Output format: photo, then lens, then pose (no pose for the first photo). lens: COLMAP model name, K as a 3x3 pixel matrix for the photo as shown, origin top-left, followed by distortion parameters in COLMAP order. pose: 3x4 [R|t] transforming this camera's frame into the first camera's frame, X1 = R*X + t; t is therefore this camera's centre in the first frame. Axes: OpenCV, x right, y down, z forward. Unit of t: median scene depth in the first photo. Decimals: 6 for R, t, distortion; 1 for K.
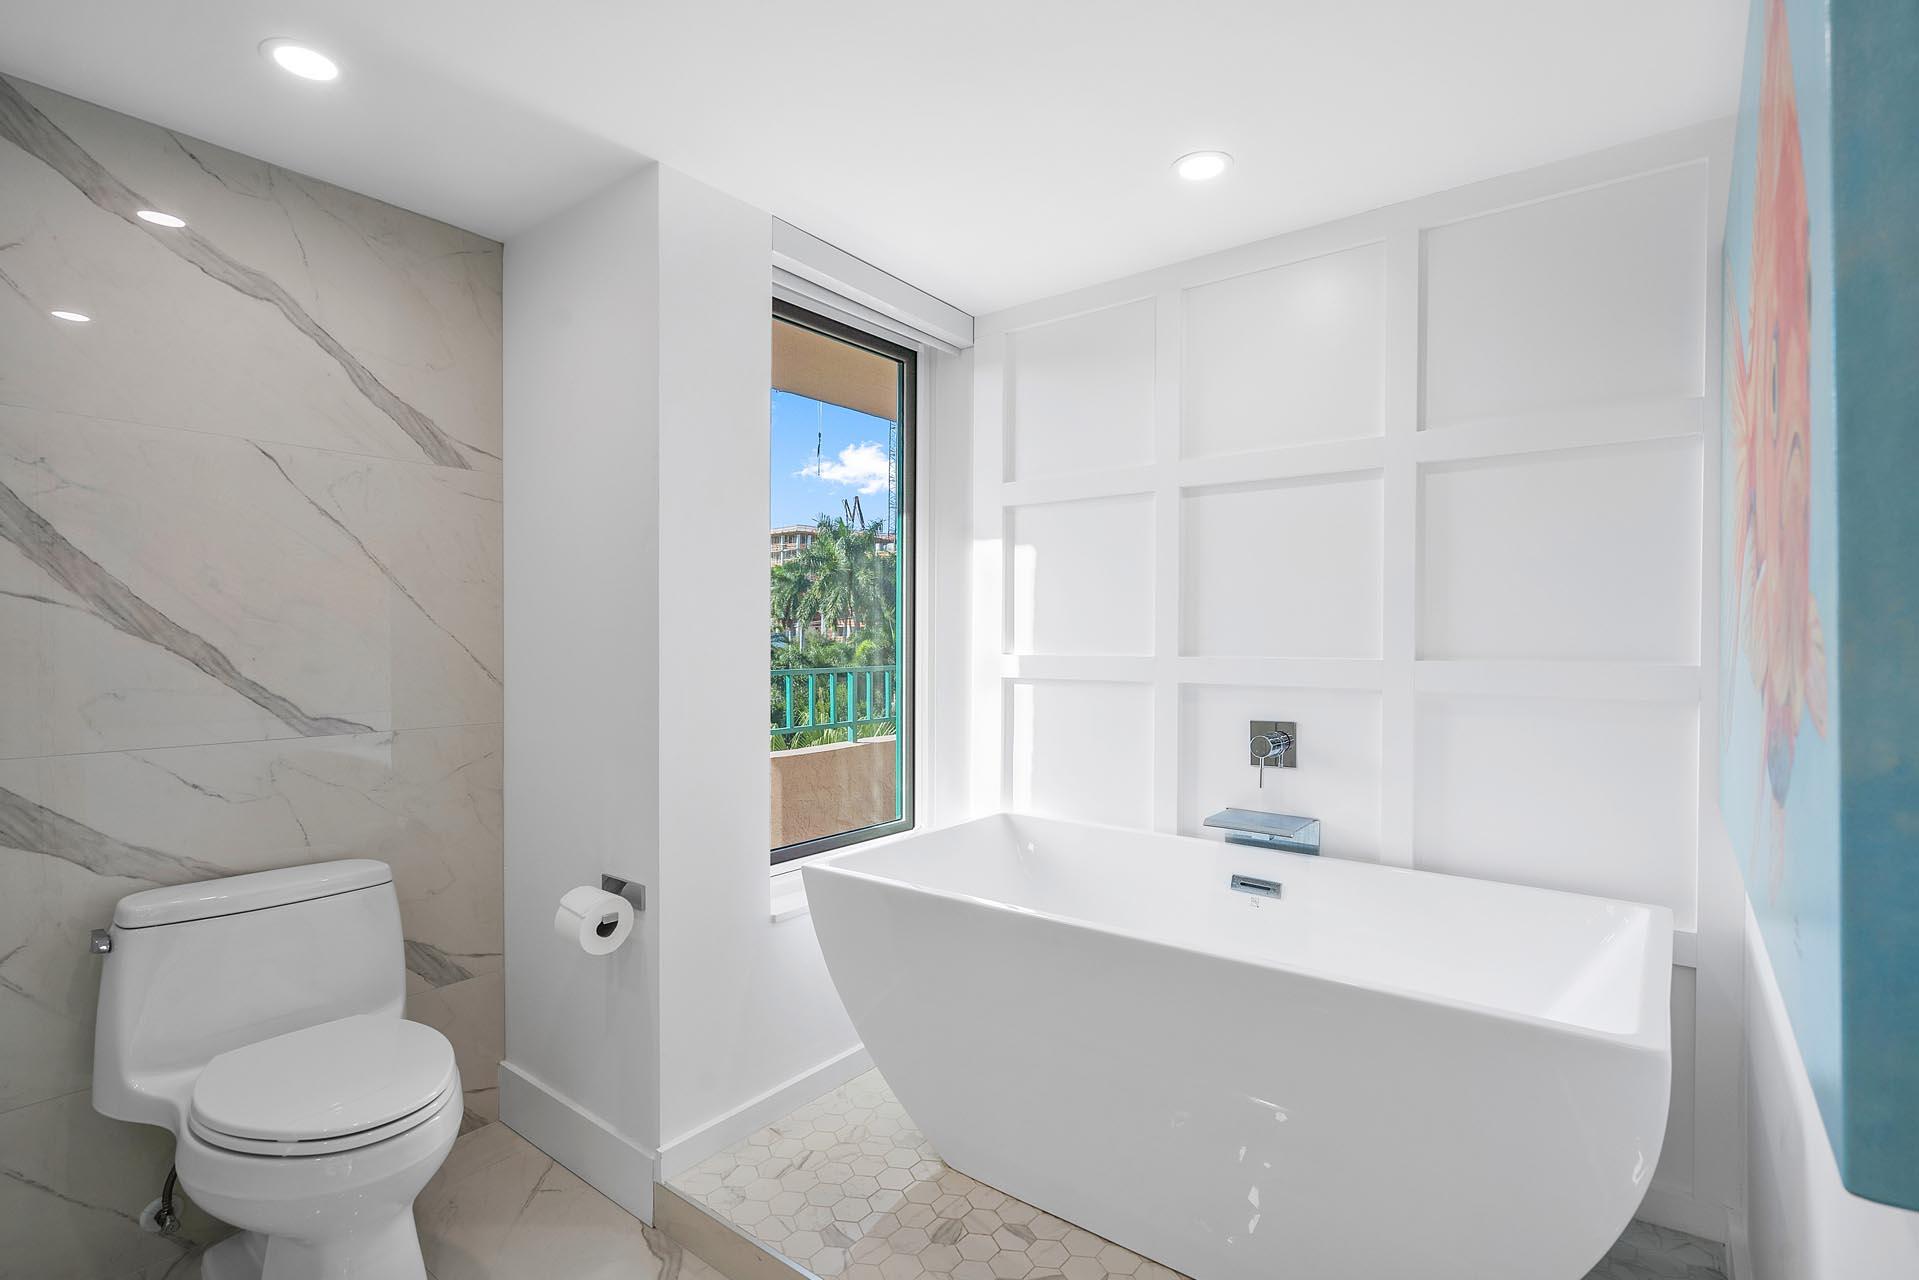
lens RADIAL K [[905.4, 0, 947.5], [0, 905.4, 629.5], [0, 0, 1]] dist [-0.003537, 0.000075]
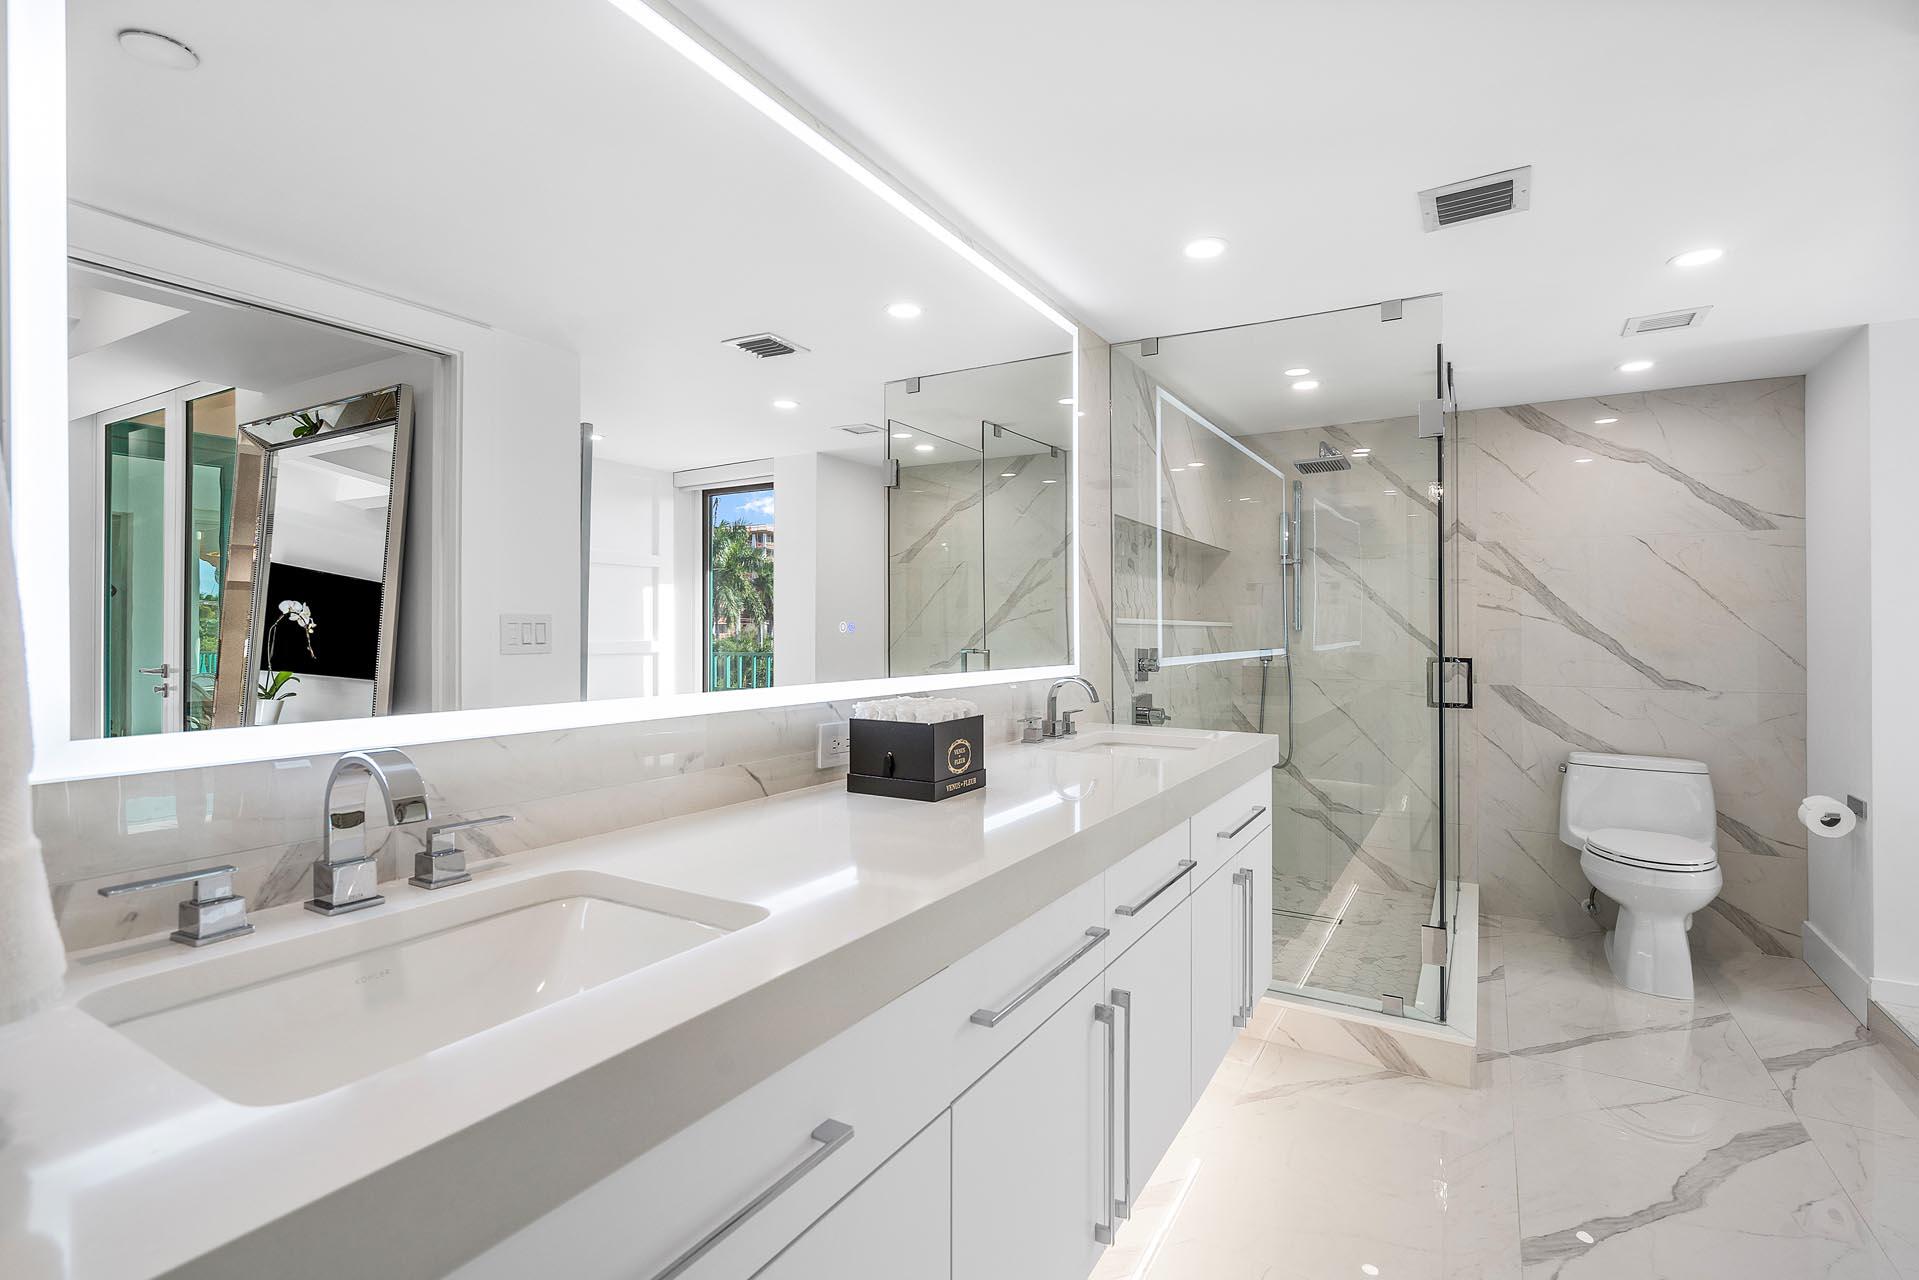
lens RADIAL K [[905.4, 0, 946.4], [0, 905.4, 636.8], [0, 0, 1]] dist [-0.003537, 0.000075]
pose [[0.105680, -0.000721, -0.994400, 0.994078], [-0.002788, 0.999996, -0.001022, 0.016094], [0.994396, 0.002880, 0.105678, -0.674749]]
